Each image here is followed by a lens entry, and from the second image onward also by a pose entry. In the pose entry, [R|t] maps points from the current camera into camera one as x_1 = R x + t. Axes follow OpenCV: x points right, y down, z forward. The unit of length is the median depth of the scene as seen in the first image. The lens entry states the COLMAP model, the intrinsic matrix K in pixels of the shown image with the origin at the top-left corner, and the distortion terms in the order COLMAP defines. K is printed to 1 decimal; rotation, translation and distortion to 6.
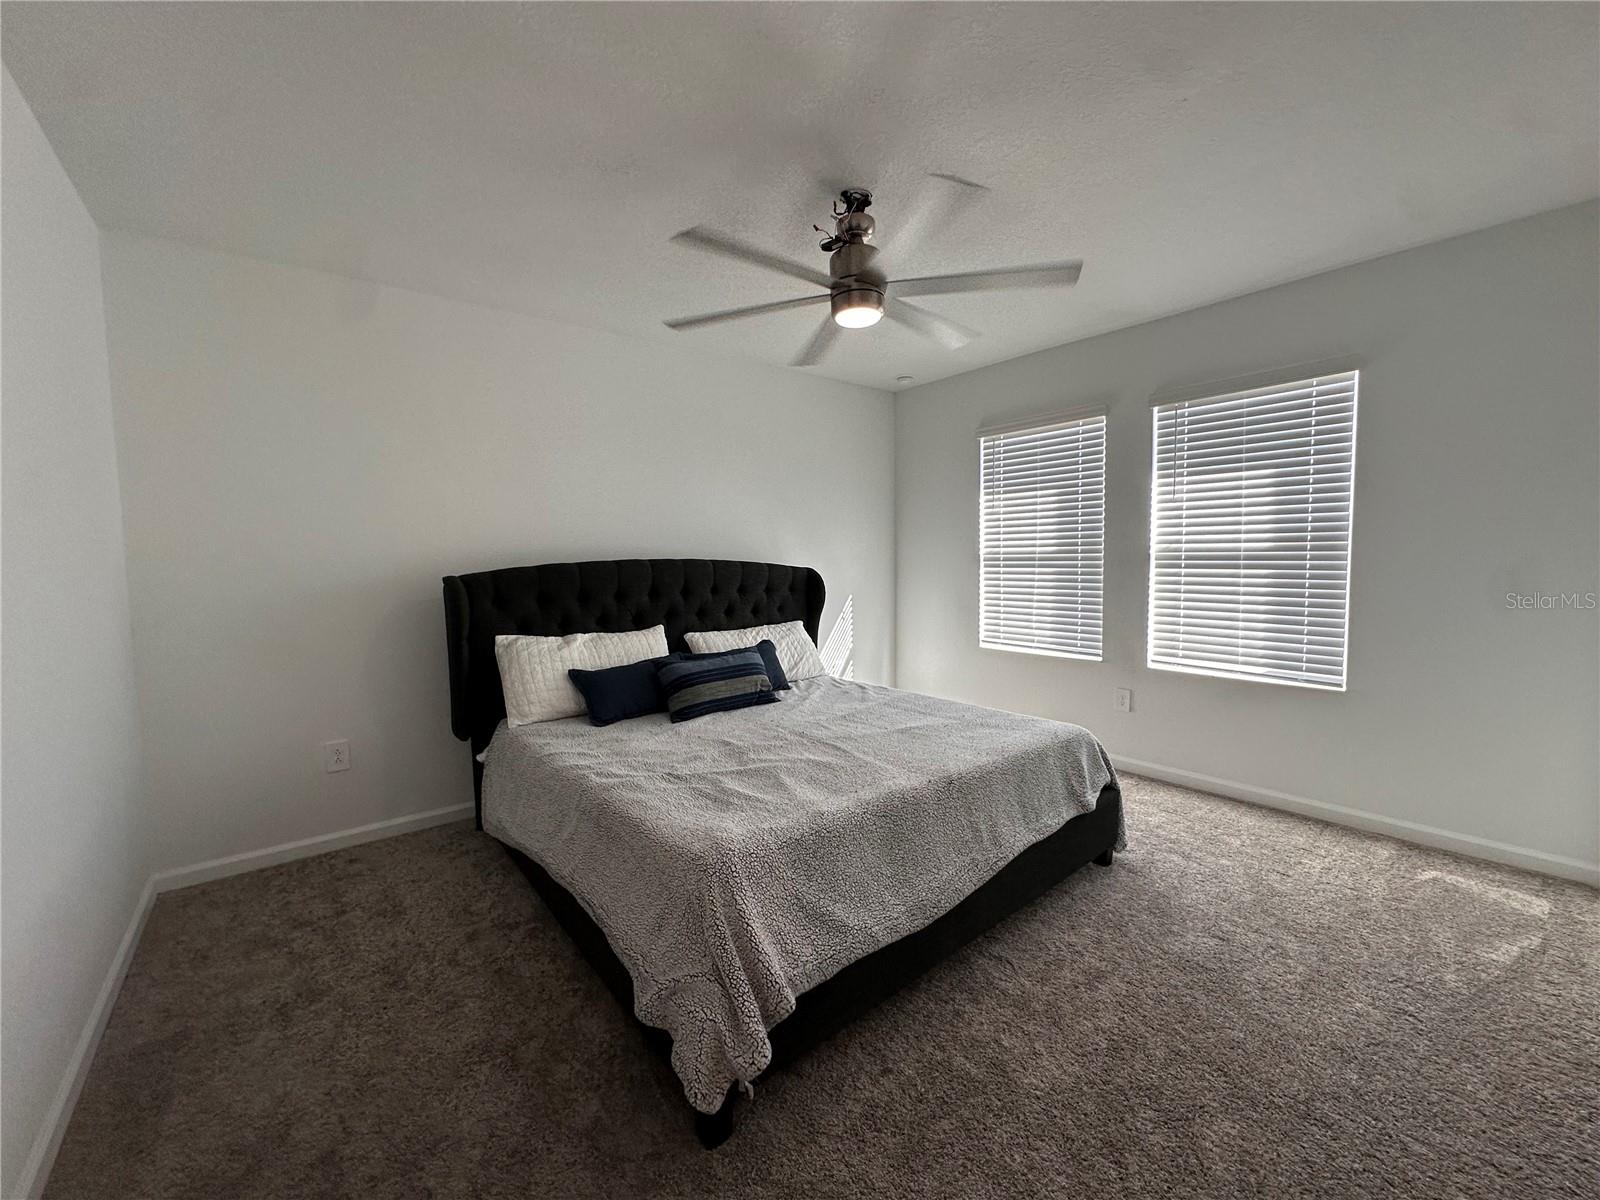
lens RADIAL K [[642.2, 0, 794.2], [0, 642.2, 598.8], [0, 0, 1]] dist [-0.001991, 0.000011]
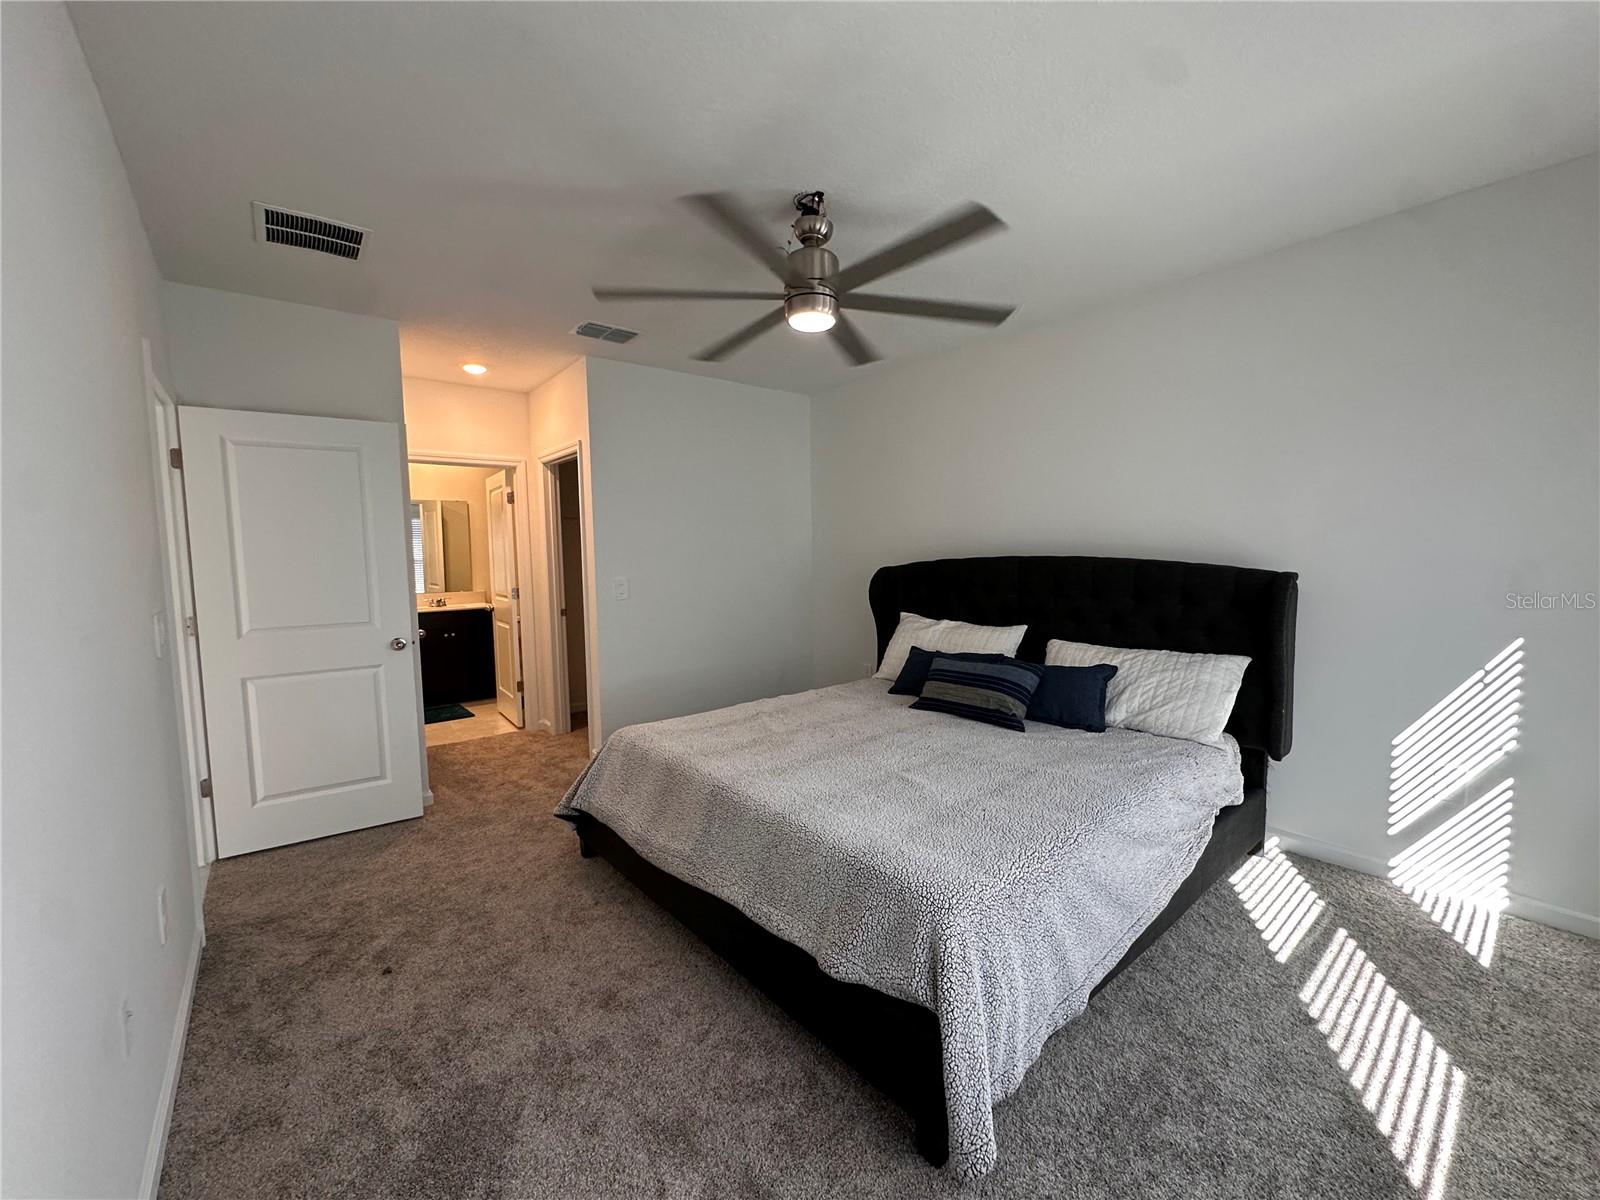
lens RADIAL K [[642.2, 0, 808.1], [0, 642.2, 595.0], [0, 0, 1]] dist [-0.001991, 0.000011]
pose [[0.021789, 0.087439, -0.995932, 0.866997], [-0.047712, 0.995124, 0.086325, -0.083836], [0.998623, 0.045637, 0.025855, 0.762965]]
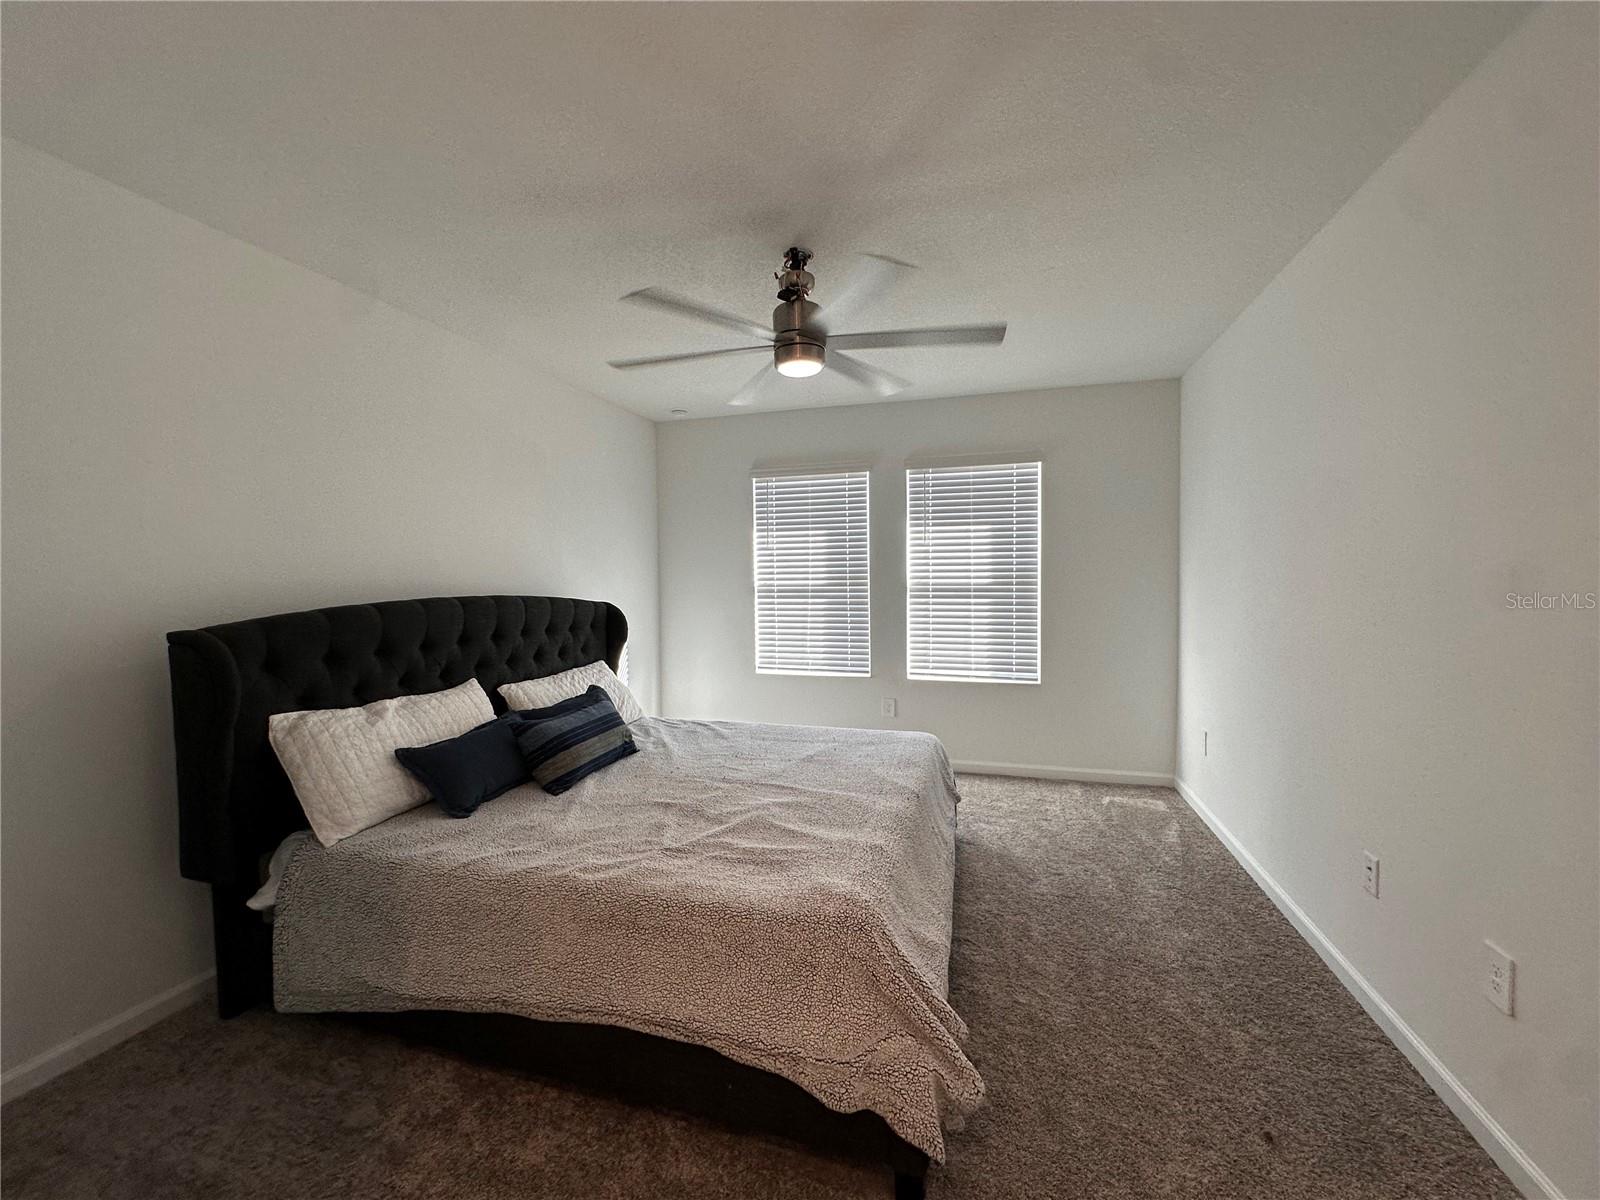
lens RADIAL K [[642.2, 0, 799.4], [0, 642.2, 603.3], [0, 0, 1]] dist [-0.001991, 0.000011]
pose [[0.820888, -0.019442, 0.570757, -0.387491], [0.037257, 0.999114, -0.019550, -0.026363], [-0.569872, 0.037313, 0.820886, 0.123478]]
